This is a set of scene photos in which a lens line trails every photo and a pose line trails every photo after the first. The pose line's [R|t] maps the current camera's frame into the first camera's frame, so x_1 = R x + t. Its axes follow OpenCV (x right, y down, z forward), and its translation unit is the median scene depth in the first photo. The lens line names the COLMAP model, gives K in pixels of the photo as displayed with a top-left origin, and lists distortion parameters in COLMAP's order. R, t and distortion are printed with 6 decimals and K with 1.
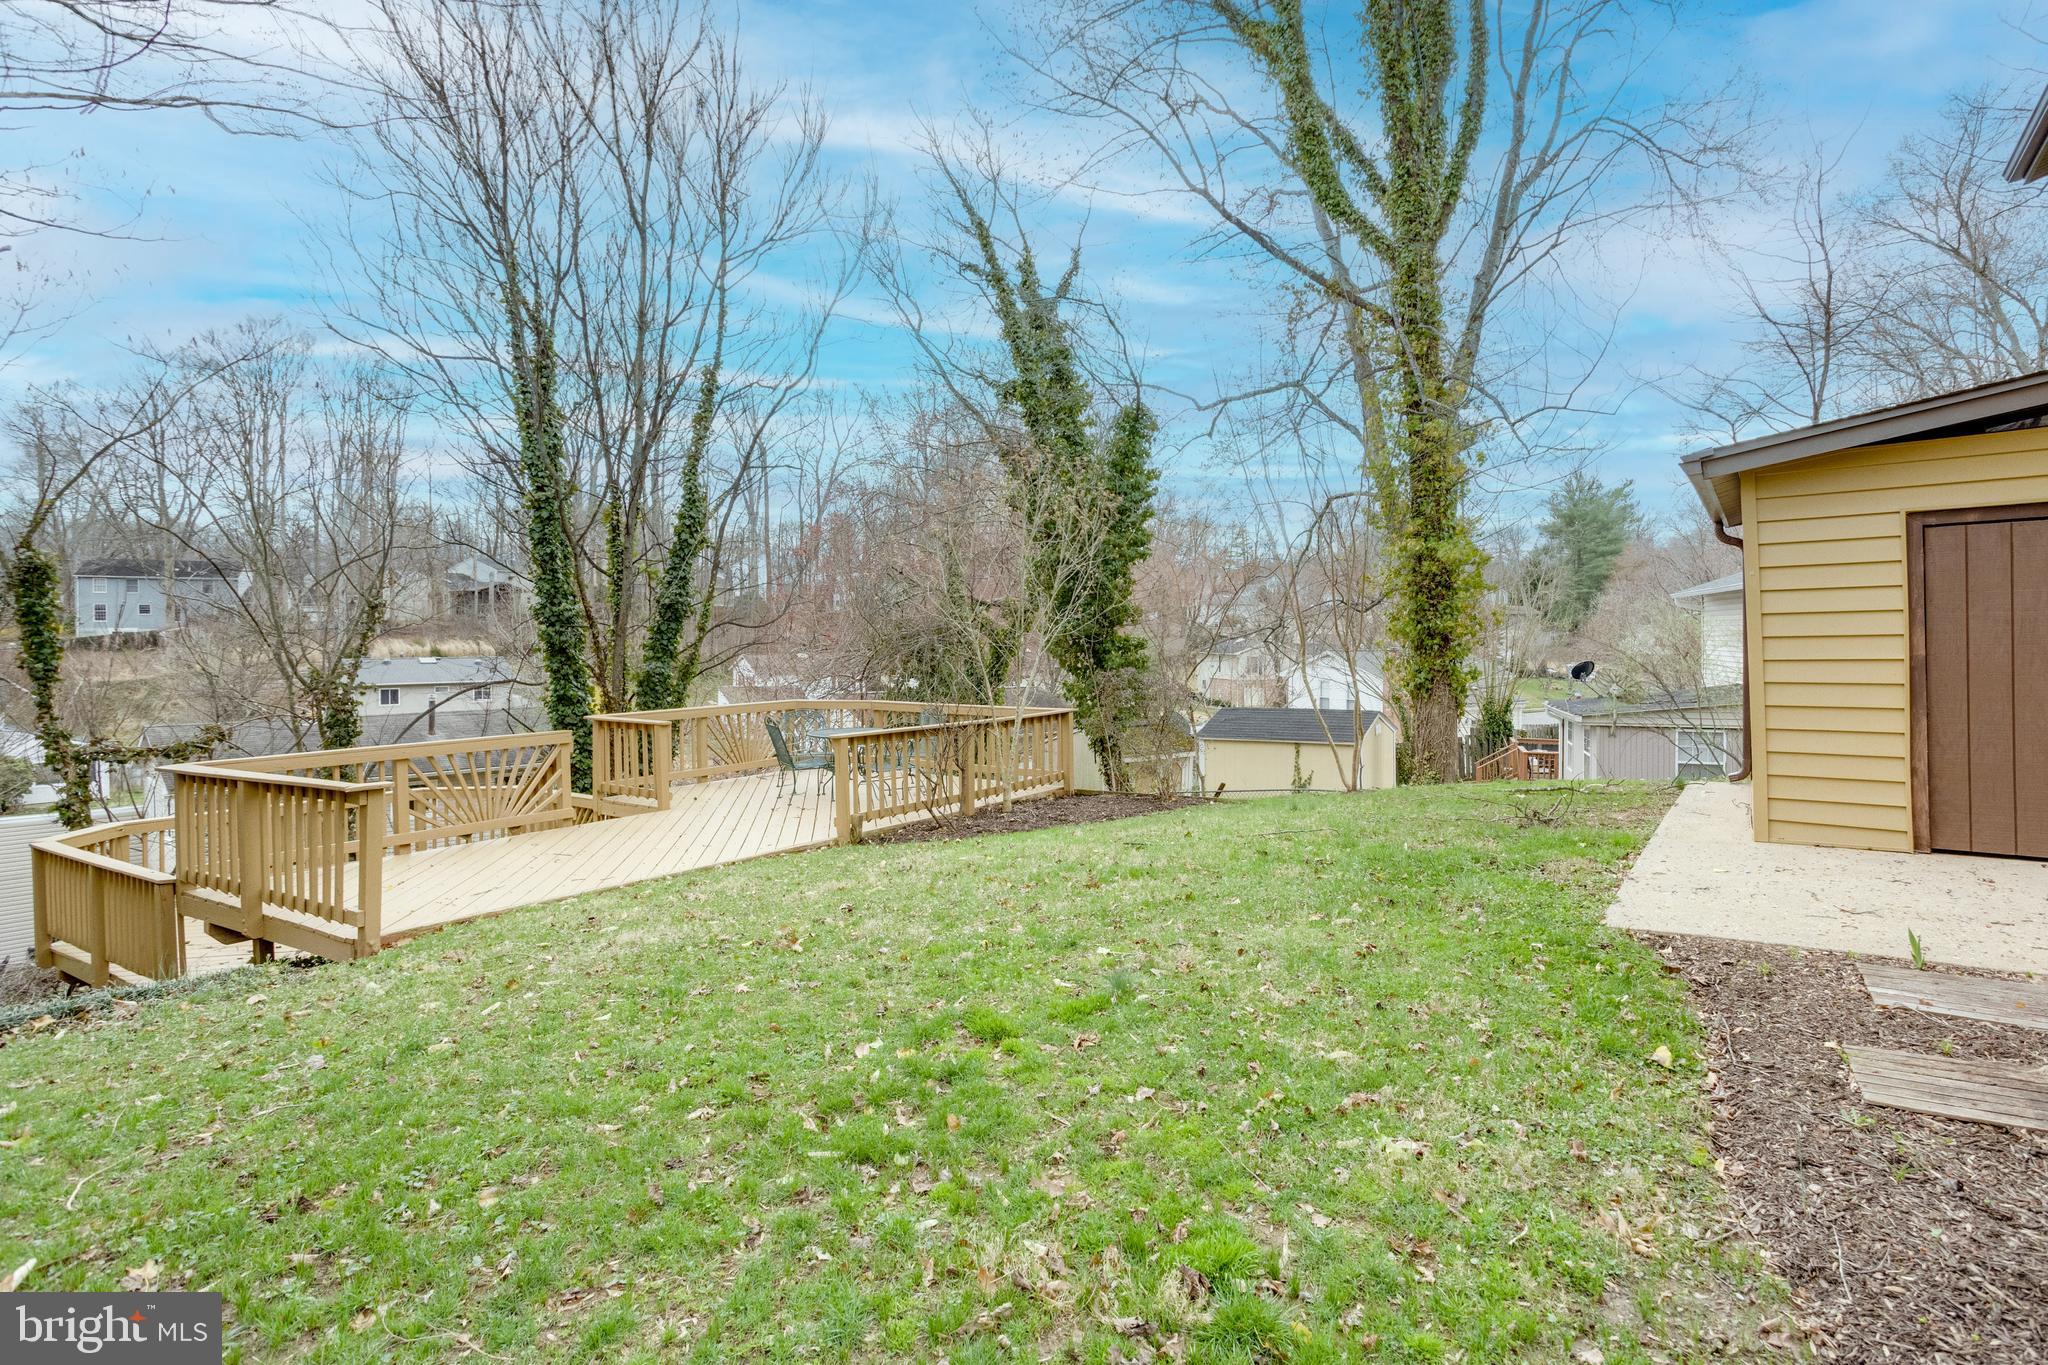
lens RADIAL K [[1010.8, 0, 1013.4], [0, 1010.8, 667.5], [0, 0, 1]] dist [-0.013928, 0.000156]
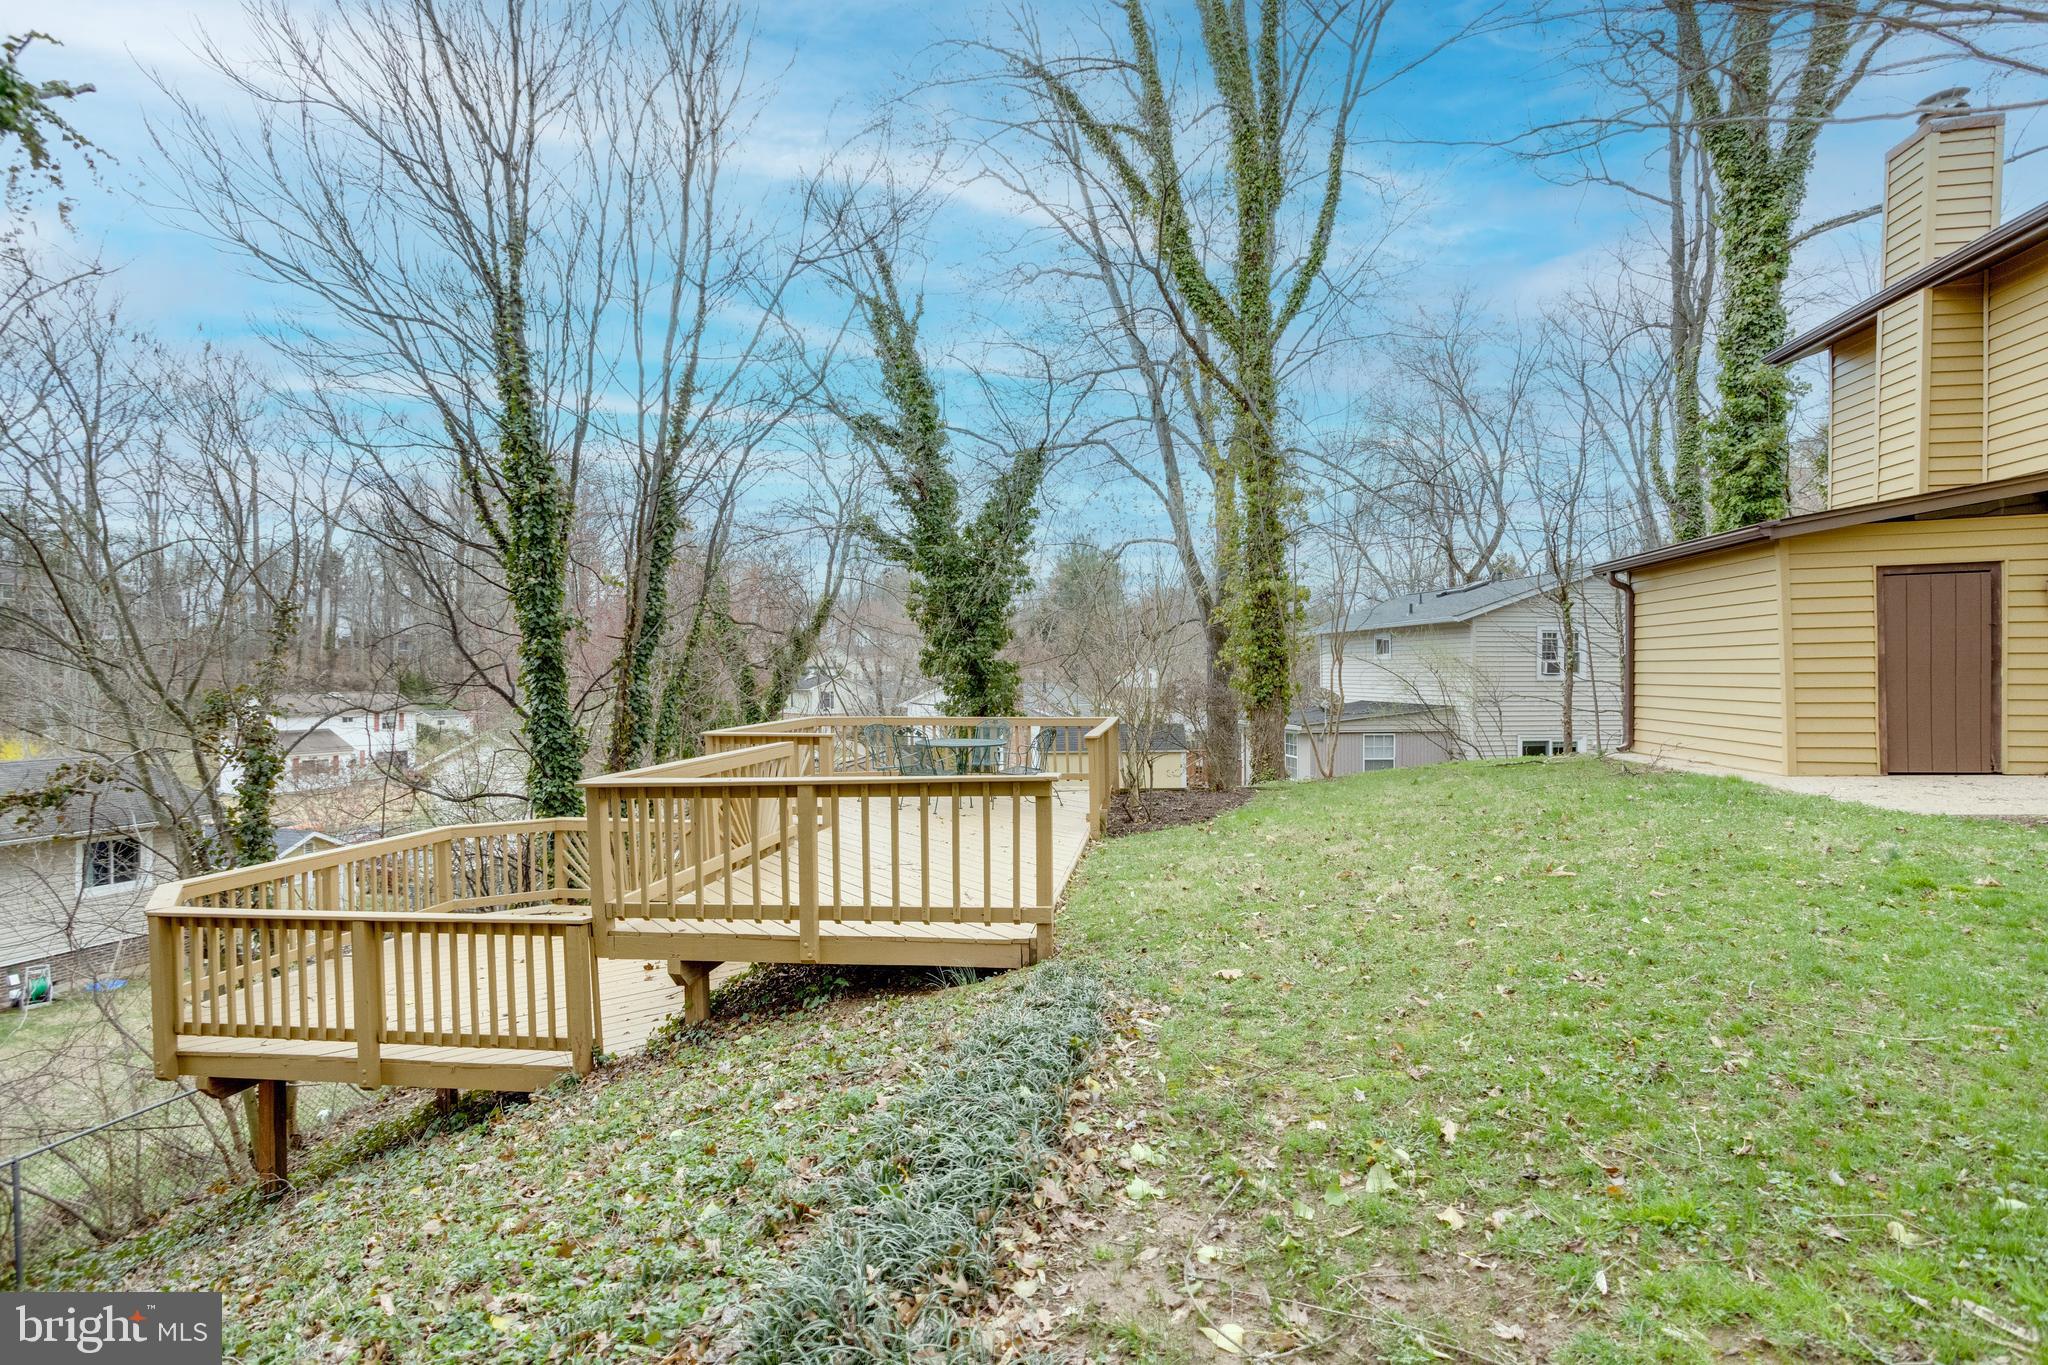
lens RADIAL K [[978.5, 0, 1024.0], [0, 978.5, 682.5], [0, 0, 1]] dist [-0.001258, 0.000117]
pose [[0.917471, -0.004438, 0.397778, -0.428829], [0.012804, 0.999749, -0.018378, 0.019219], [-0.397597, 0.021954, 0.917297, 0.039970]]
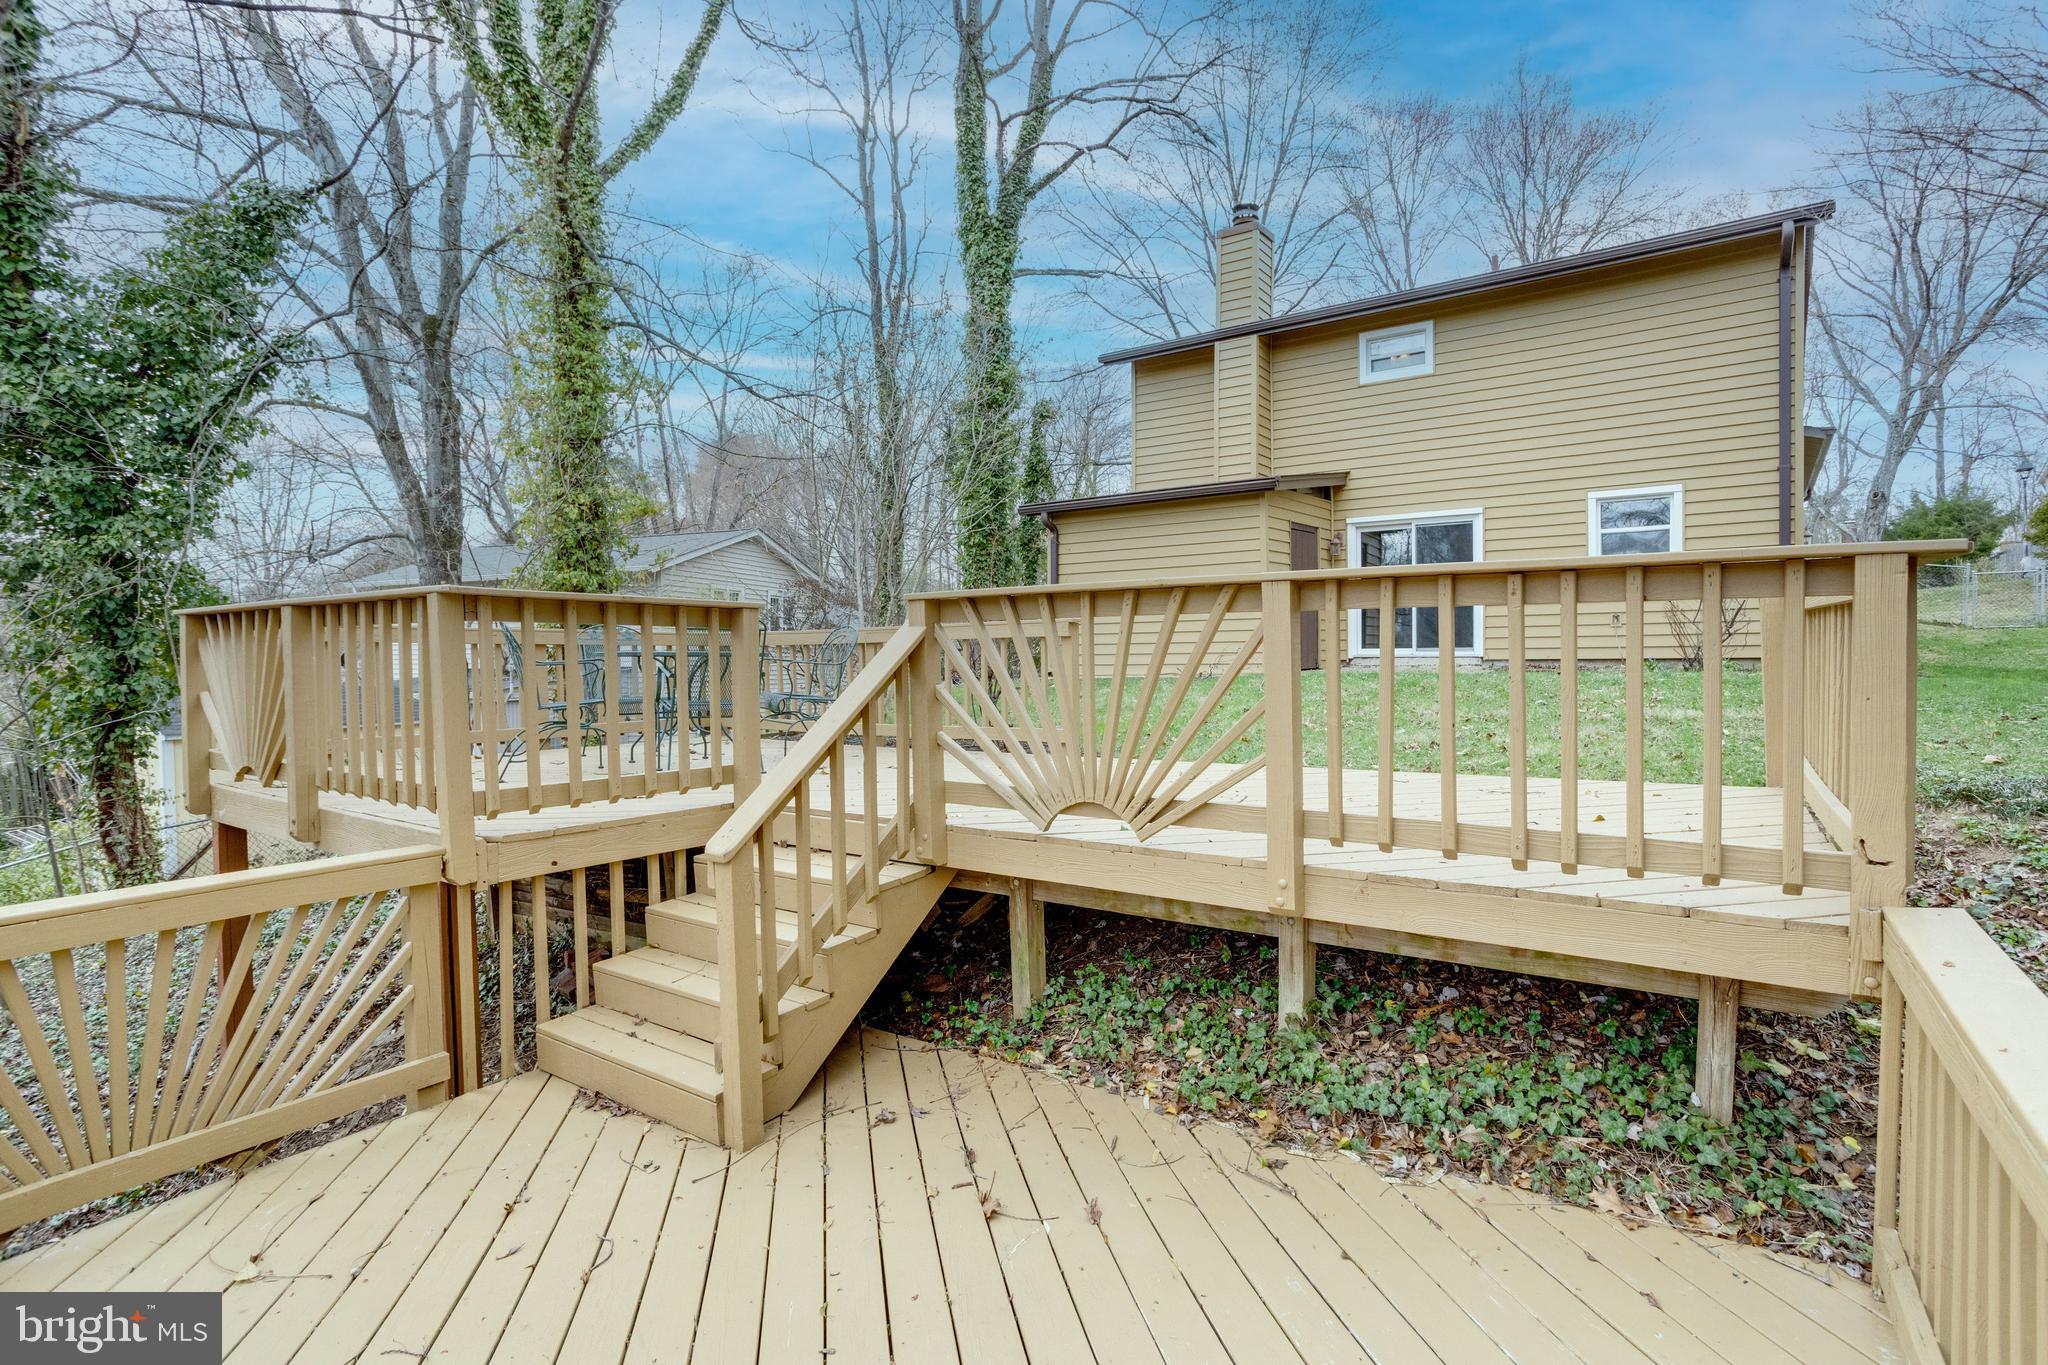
lens RADIAL K [[1010.8, 0, 1013.4], [0, 1010.8, 667.5], [0, 0, 1]] dist [-0.013928, 0.000156]
pose [[0.052229, -0.000417, 0.998635, -0.607611], [0.037228, 0.999306, -0.001530, 0.066236], [-0.997941, 0.037257, 0.052209, 0.644711]]
